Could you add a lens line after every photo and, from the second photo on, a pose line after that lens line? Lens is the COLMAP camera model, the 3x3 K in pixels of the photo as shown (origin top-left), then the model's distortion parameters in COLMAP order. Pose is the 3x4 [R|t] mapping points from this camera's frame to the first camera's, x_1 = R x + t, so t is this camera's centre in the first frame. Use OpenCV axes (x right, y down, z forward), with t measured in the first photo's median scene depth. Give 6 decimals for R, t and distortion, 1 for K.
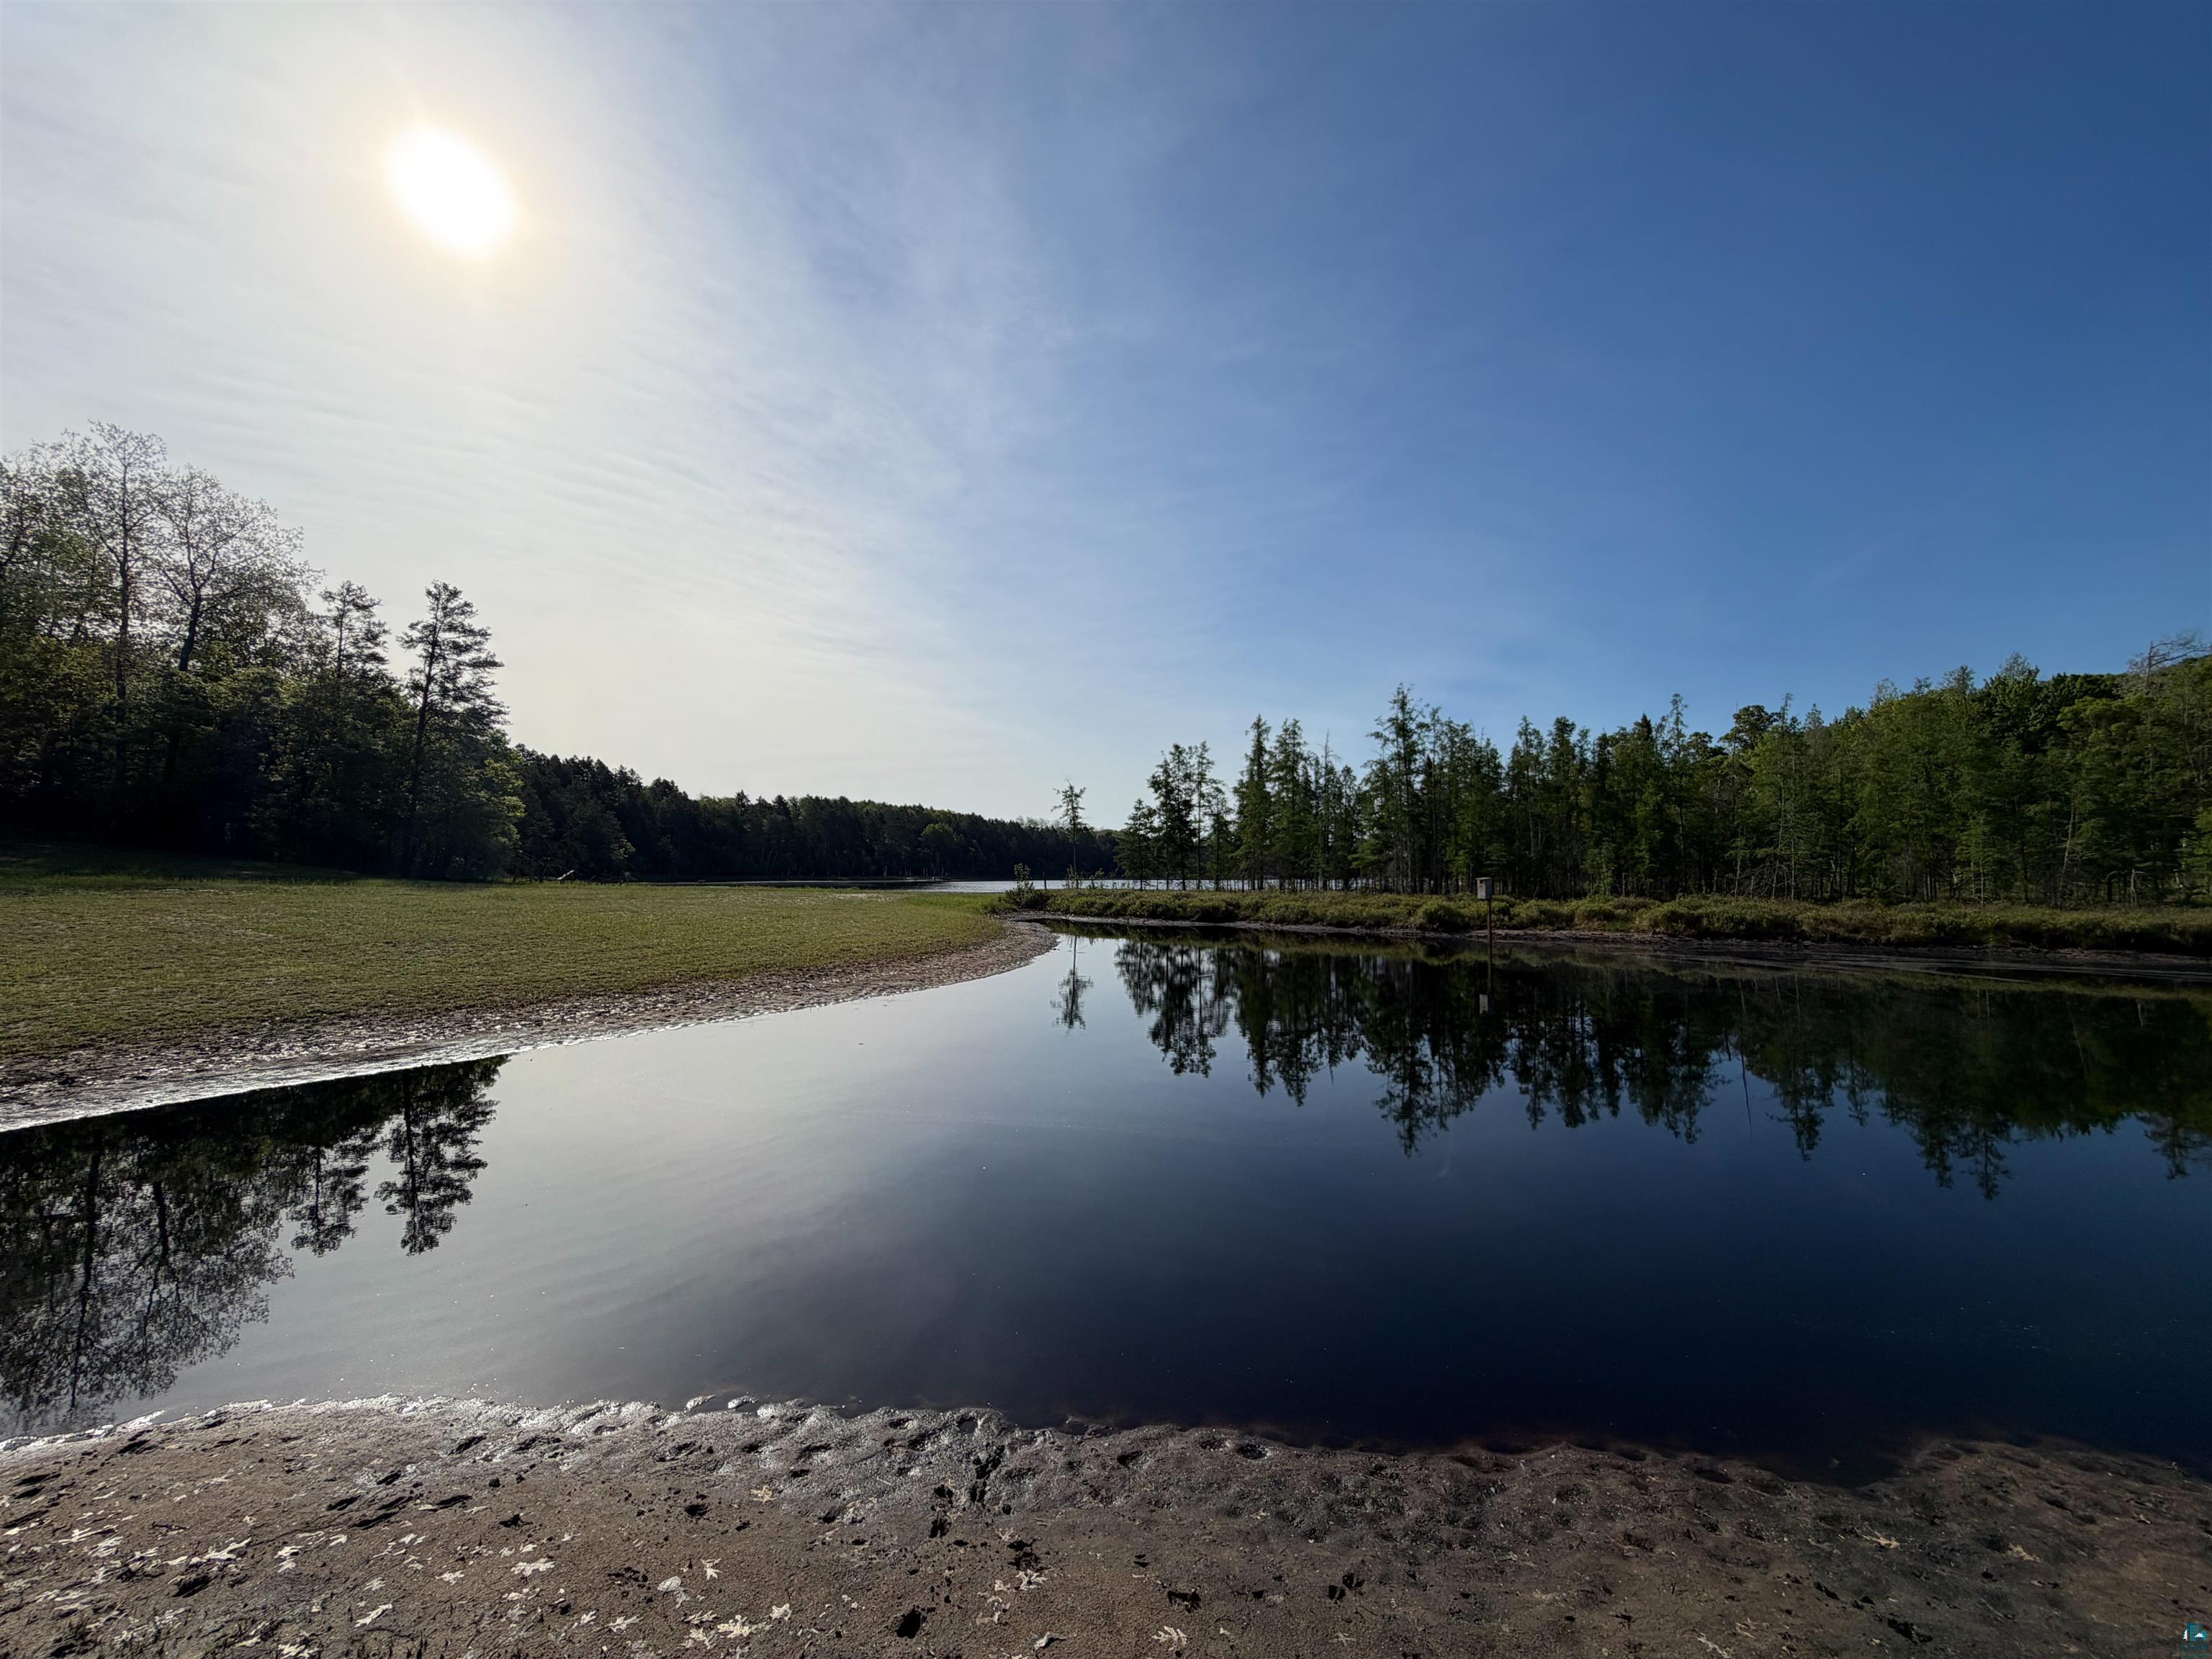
lens RADIAL K [[877.1, 0, 1102.0], [0, 877.1, 839.1], [0, 0, 1]] dist [0.003006, -0.000508]
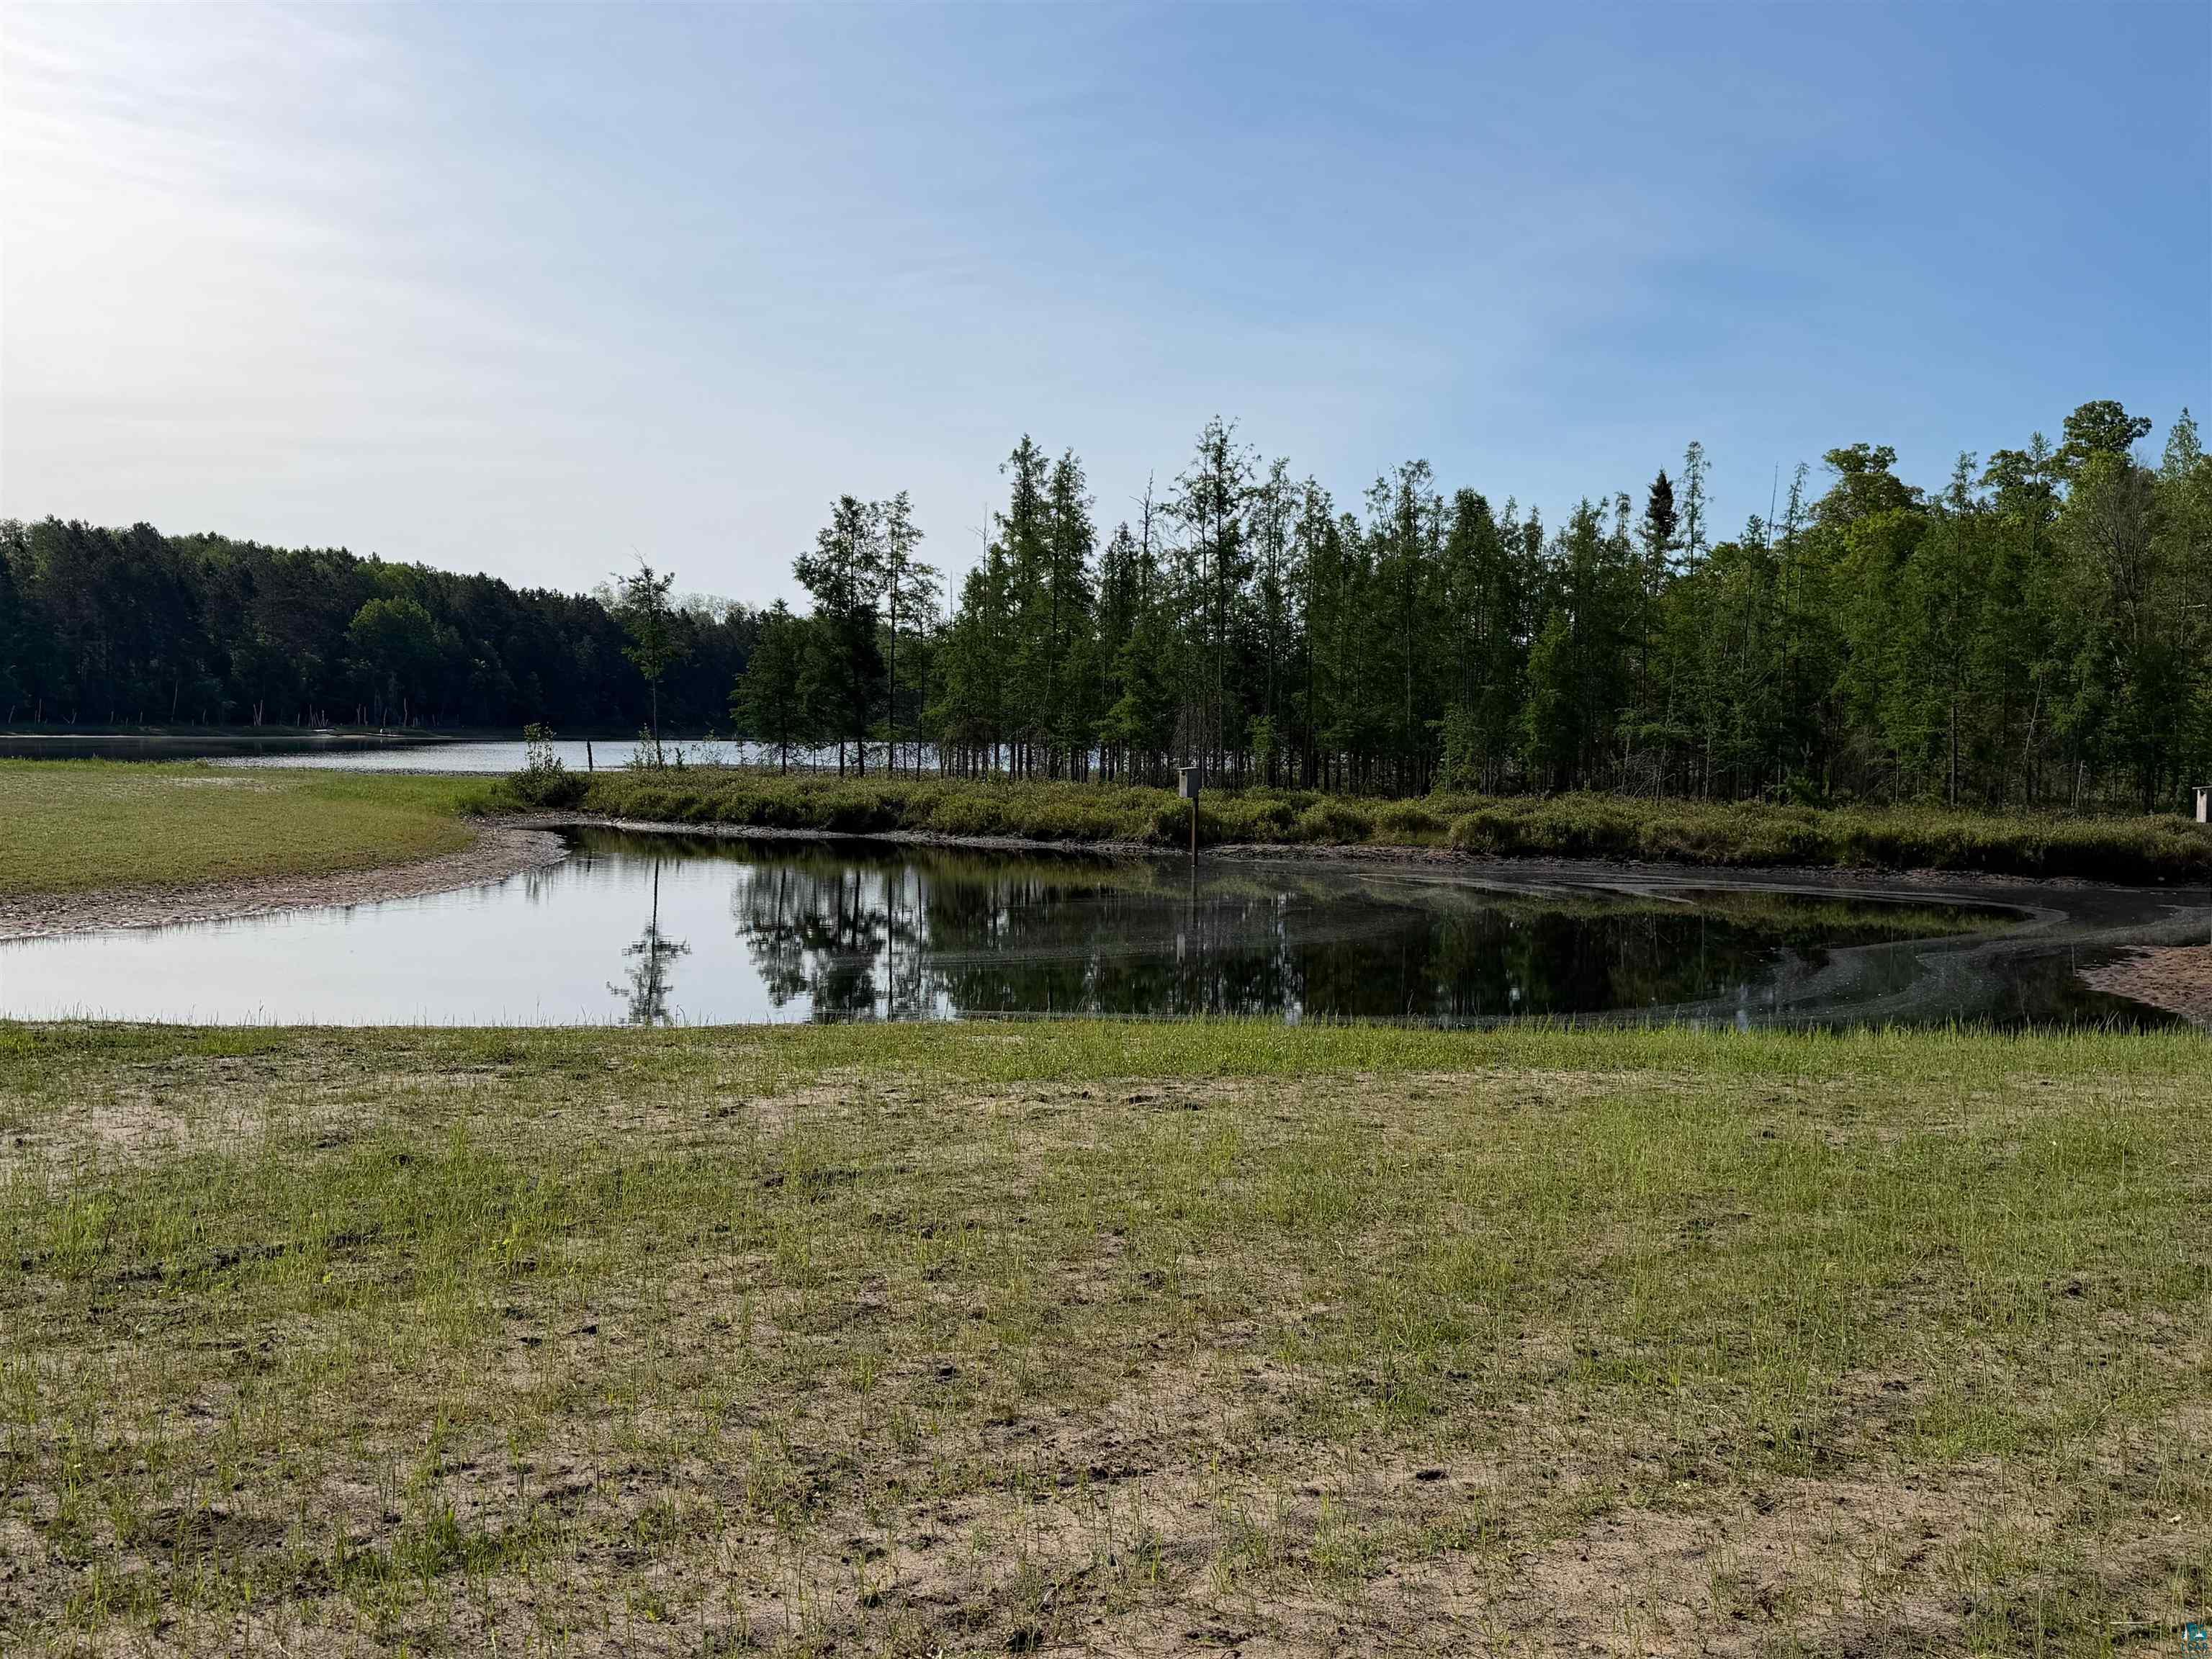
lens RADIAL K [[2086.6, 0, 1100.4], [0, 2086.6, 819.5], [0, 0, 1]] dist [0.077232, 0.000000]
pose [[0.990558, 0.005321, 0.136990, 0.081456], [-0.016950, 0.996333, 0.083866, -0.029356], [-0.136042, -0.085396, 0.987016, -0.351739]]
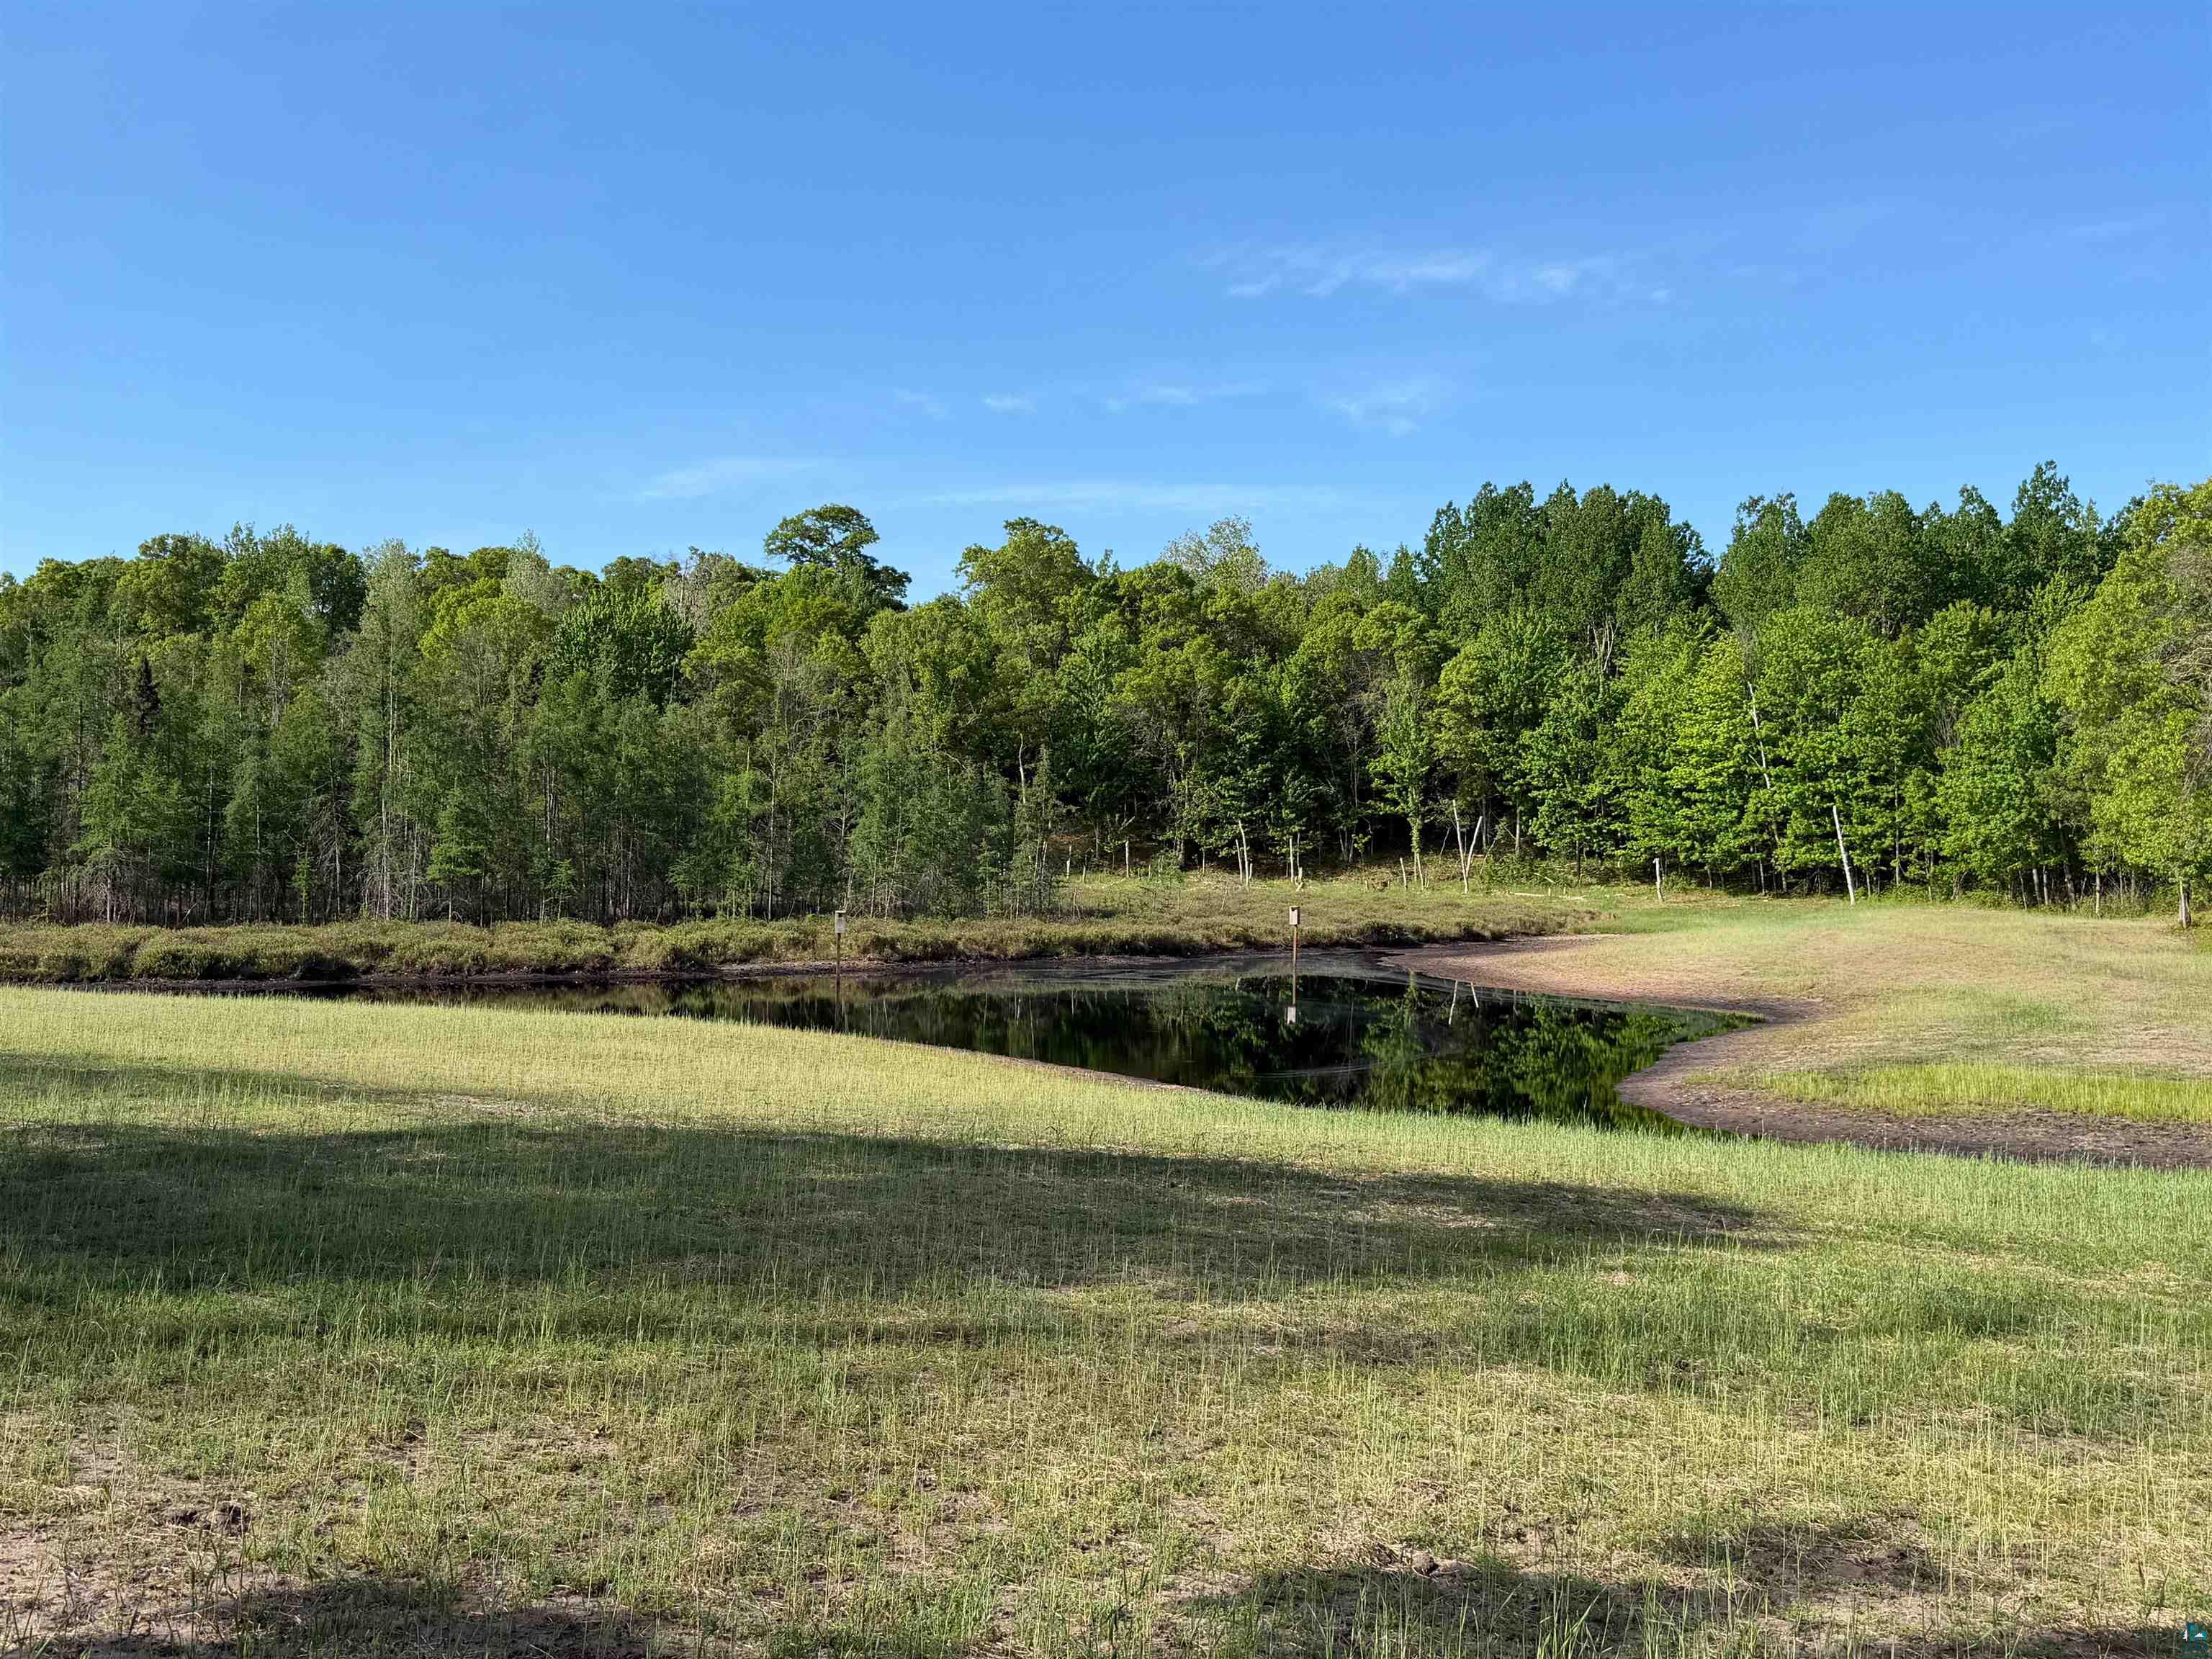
lens RADIAL K [[2086.6, 0, 1086.4], [0, 2086.6, 841.9], [0, 0, 1]] dist [0.077232, 0.000000]
pose [[0.339446, 0.002741, 0.940622, -0.910372], [-0.056257, 0.998265, 0.017392, -0.047897], [-0.938942, -0.058820, 0.339011, -0.001547]]
